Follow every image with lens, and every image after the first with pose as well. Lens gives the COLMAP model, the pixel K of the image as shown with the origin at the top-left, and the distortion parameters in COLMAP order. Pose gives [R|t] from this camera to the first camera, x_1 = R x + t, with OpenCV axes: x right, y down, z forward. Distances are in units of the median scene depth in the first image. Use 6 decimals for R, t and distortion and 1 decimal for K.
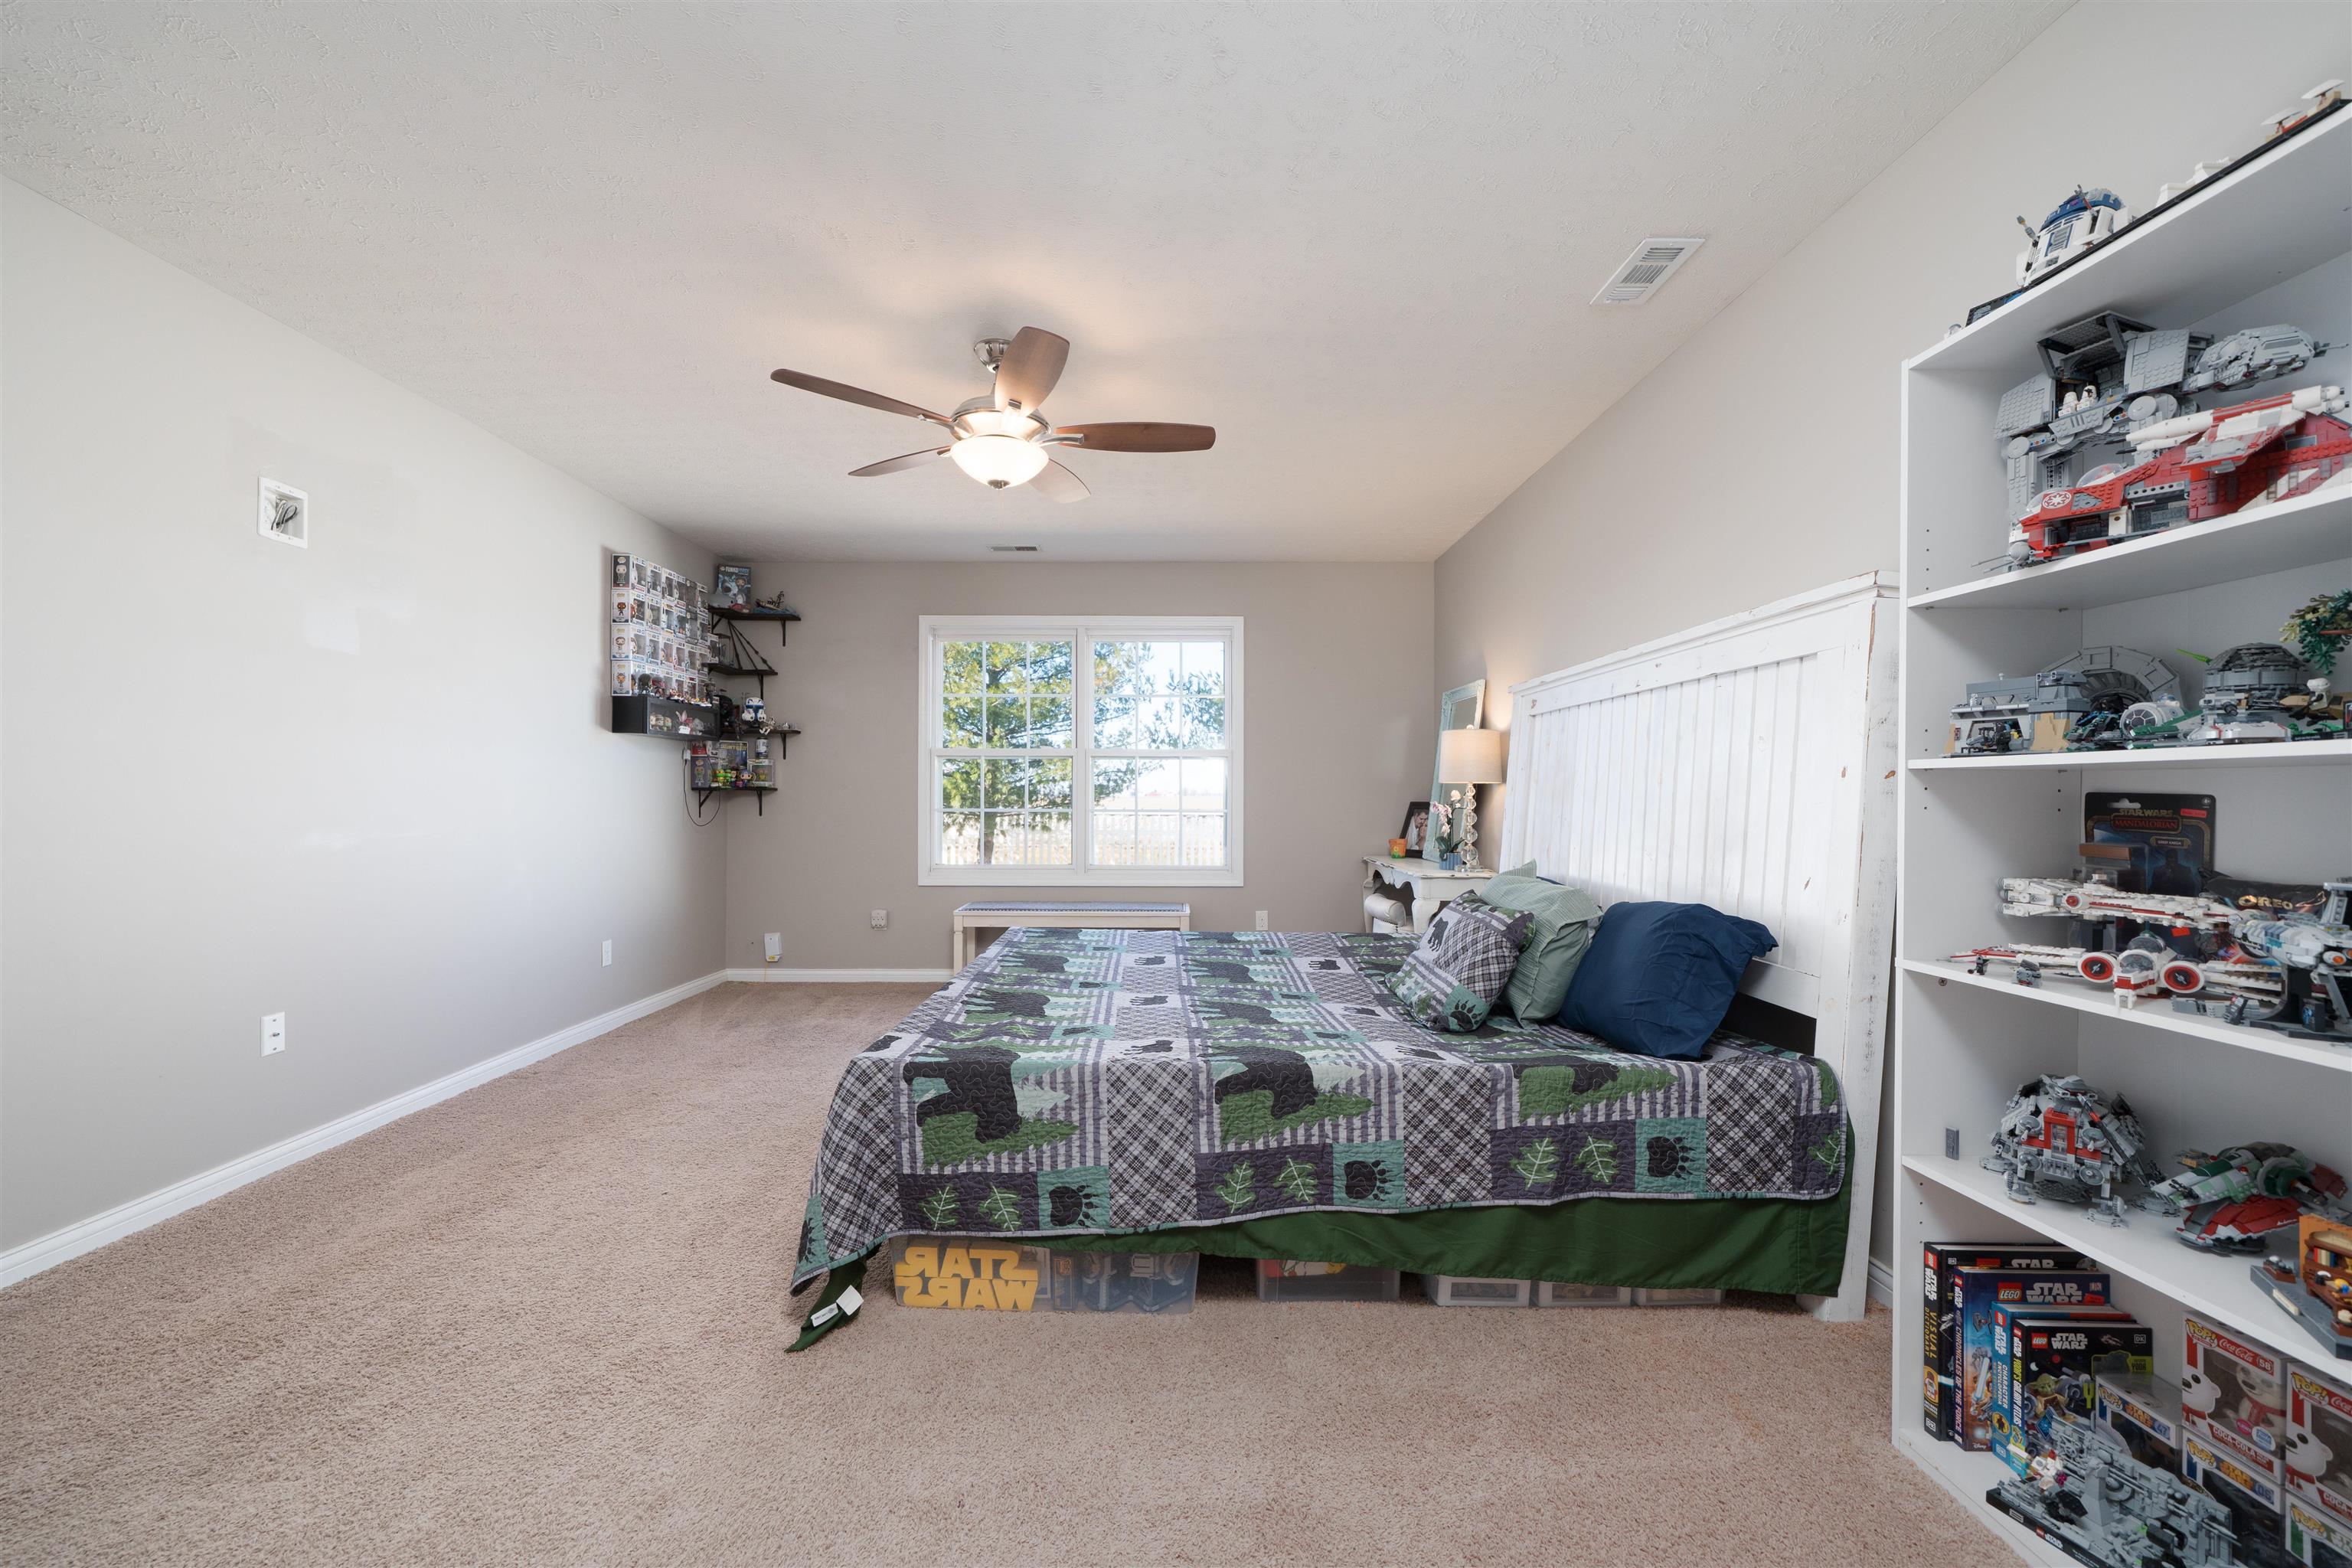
lens RADIAL K [[936.2, 0, 1175.3], [0, 936.2, 792.4], [0, 0, 1]] dist [-0.002219, 0.000413]
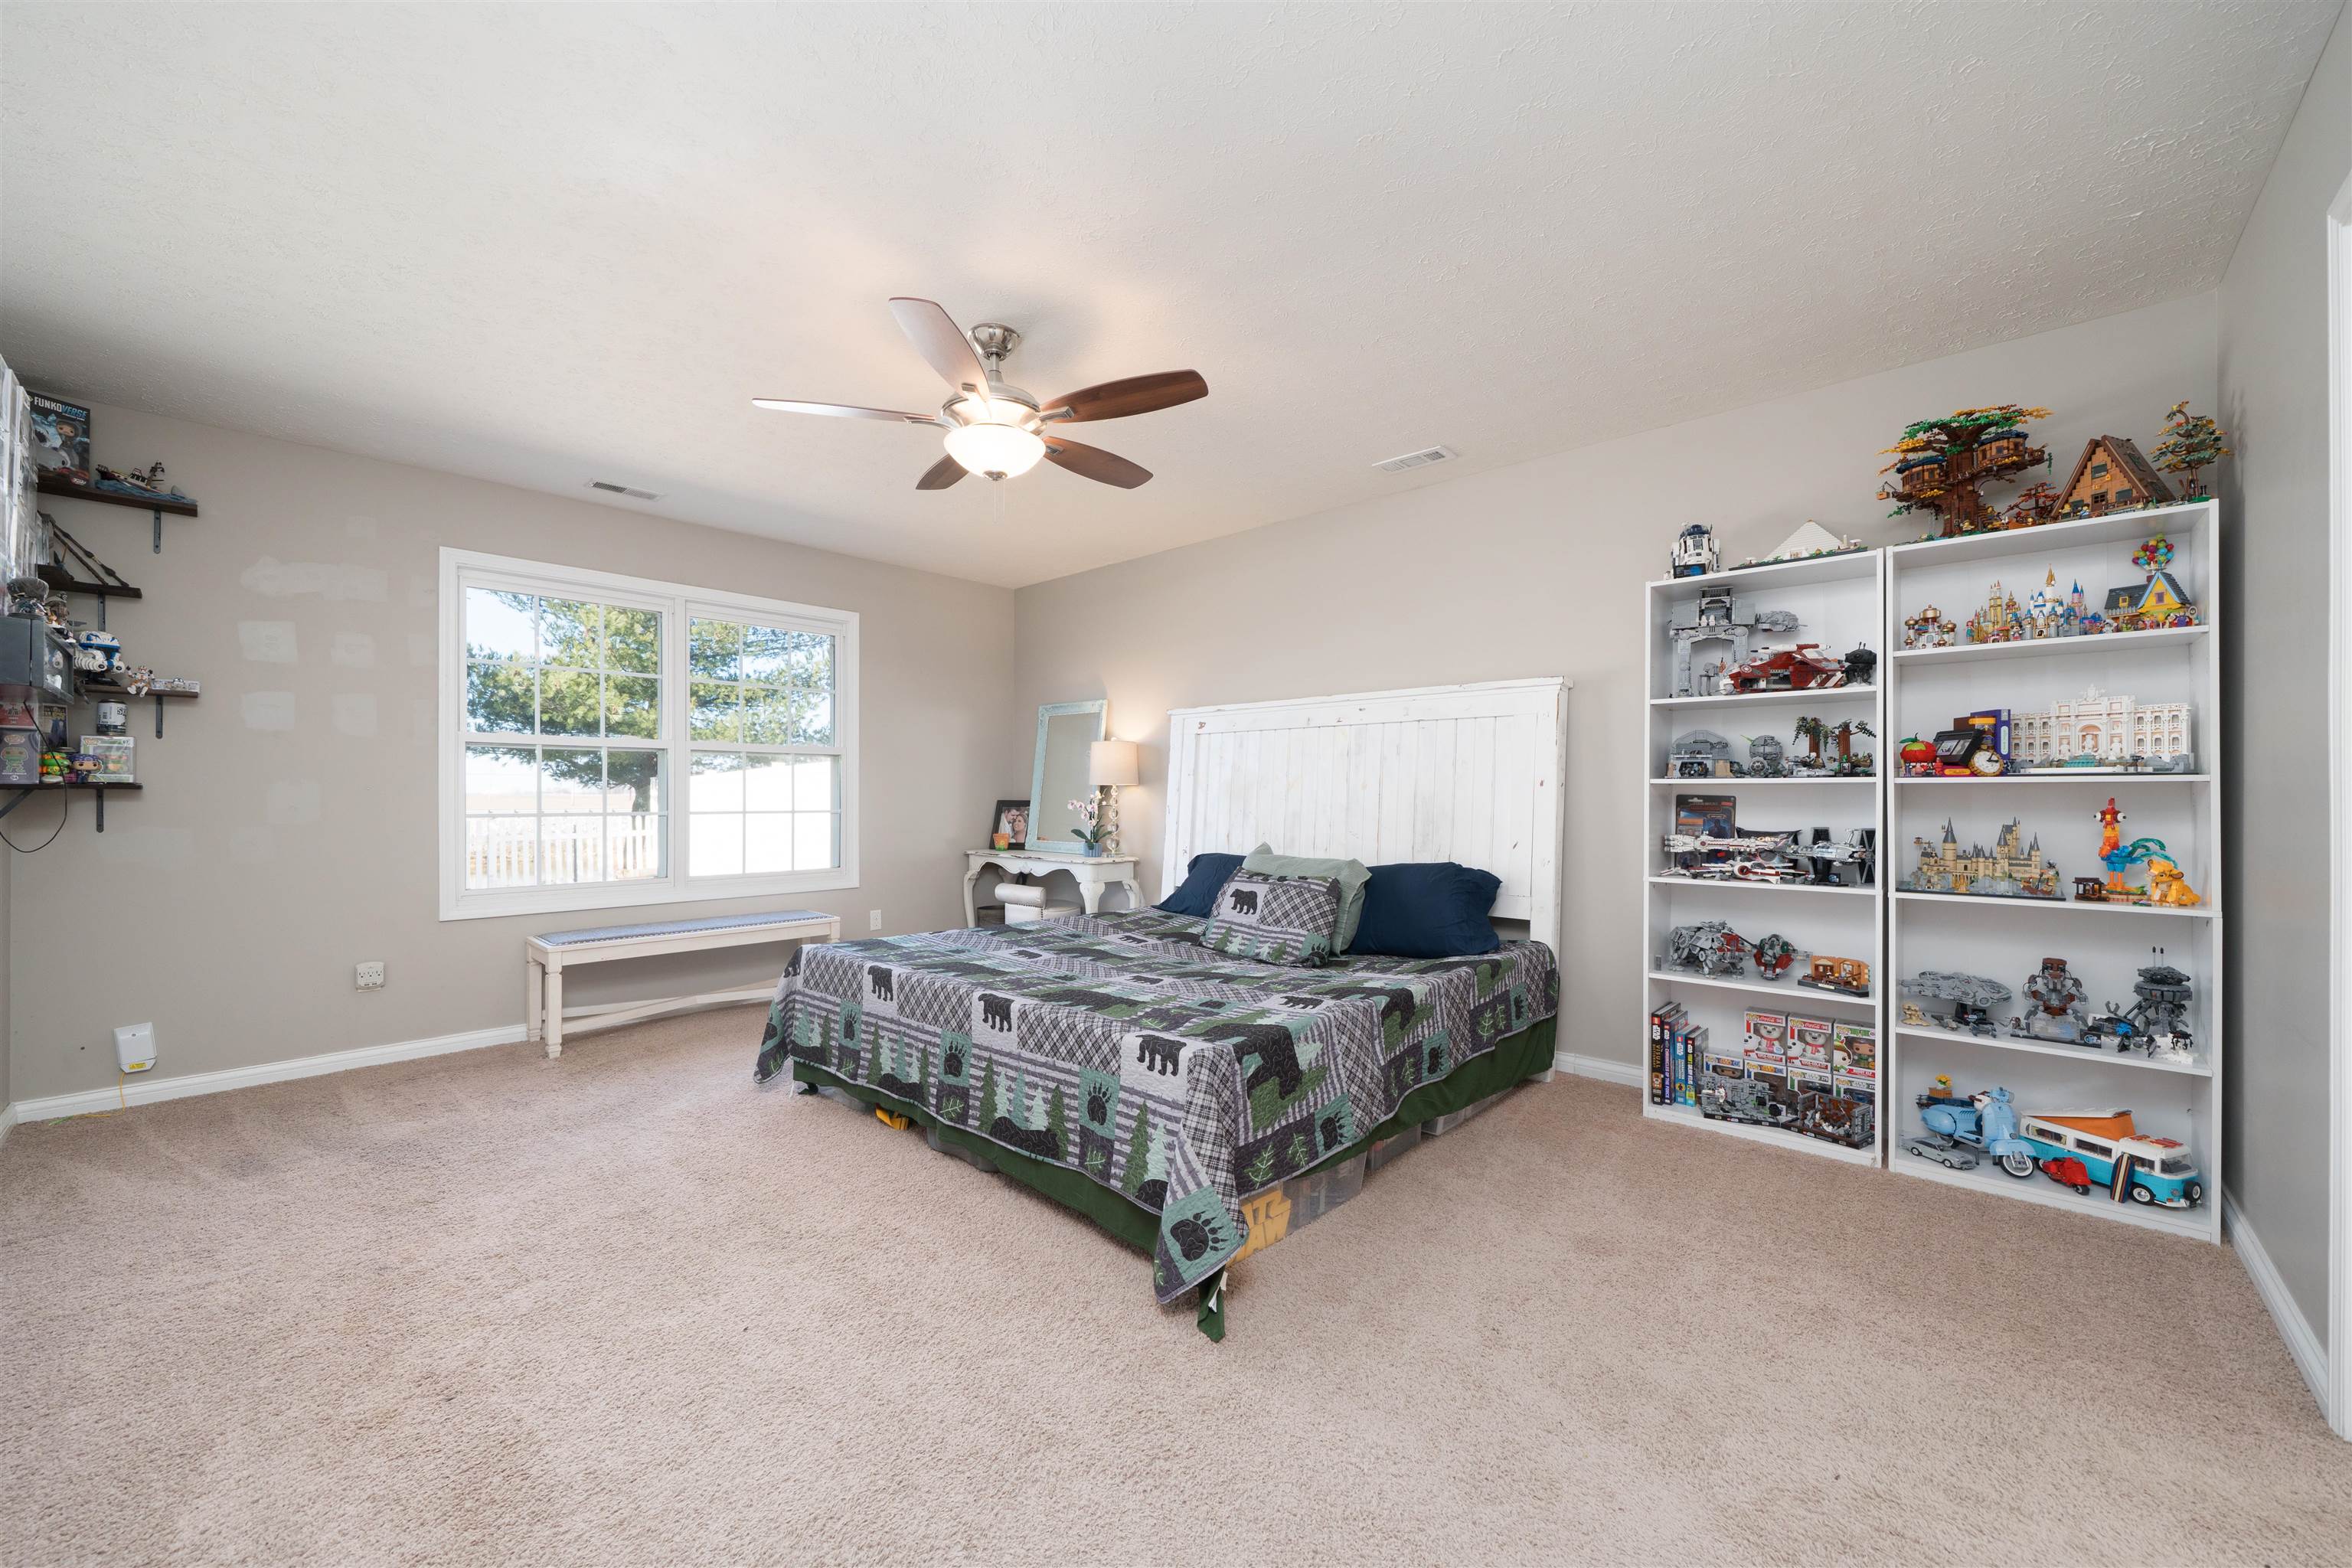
lens RADIAL K [[889.2, 0, 1165.7], [0, 889.2, 797.0], [0, 0, 1]] dist [-0.004613, -0.000144]
pose [[0.688019, -0.004617, 0.725678, -1.093630], [-0.001909, 0.999965, 0.008171, -0.007574], [-0.725690, -0.007007, 0.687986, 0.352741]]
